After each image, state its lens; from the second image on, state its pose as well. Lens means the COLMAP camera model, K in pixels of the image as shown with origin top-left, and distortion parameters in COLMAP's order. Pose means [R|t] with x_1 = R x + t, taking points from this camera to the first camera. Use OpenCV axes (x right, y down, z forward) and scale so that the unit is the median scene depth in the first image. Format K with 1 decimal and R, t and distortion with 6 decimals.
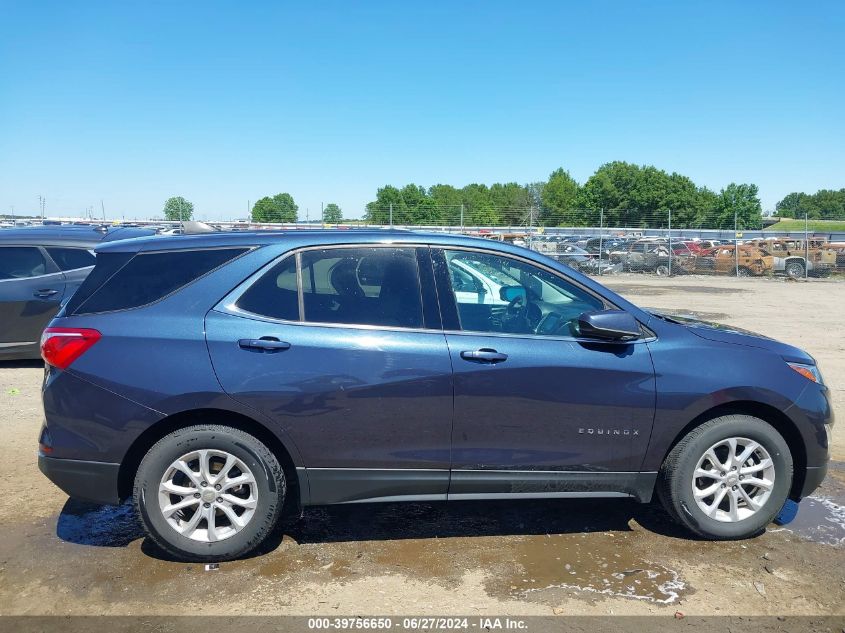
lens RADIAL K [[675.9, 0, 422.5], [0, 675.9, 316.5], [0, 0, 1]] dist [0.005434, -0.011884]
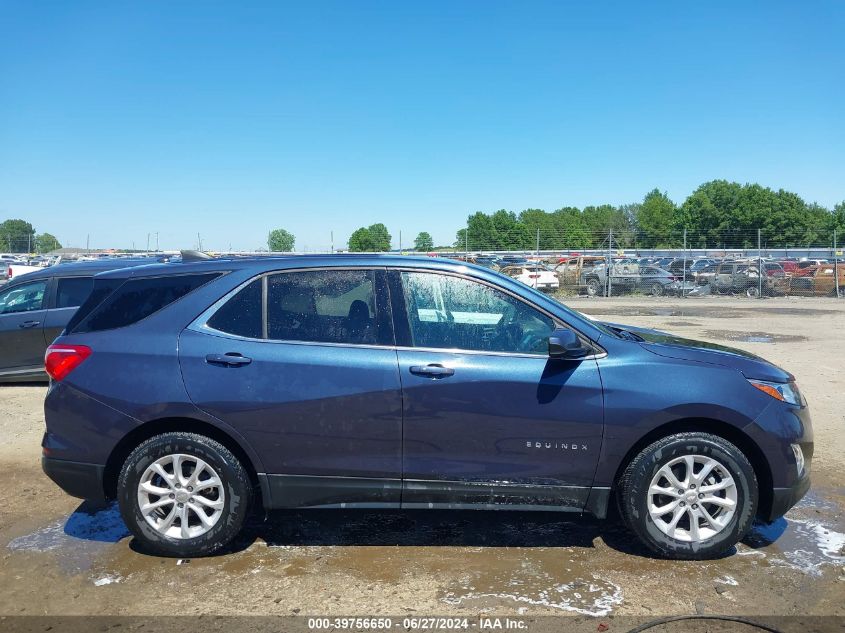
lens RADIAL K [[675.9, 0, 422.5], [0, 675.9, 316.5], [0, 0, 1]] dist [0.005434, -0.011884]
pose [[0.989631, -0.008416, -0.143386, 0.211313], [0.002863, 0.999239, -0.038891, 0.013217], [0.143604, 0.038077, 0.988902, -0.044456]]
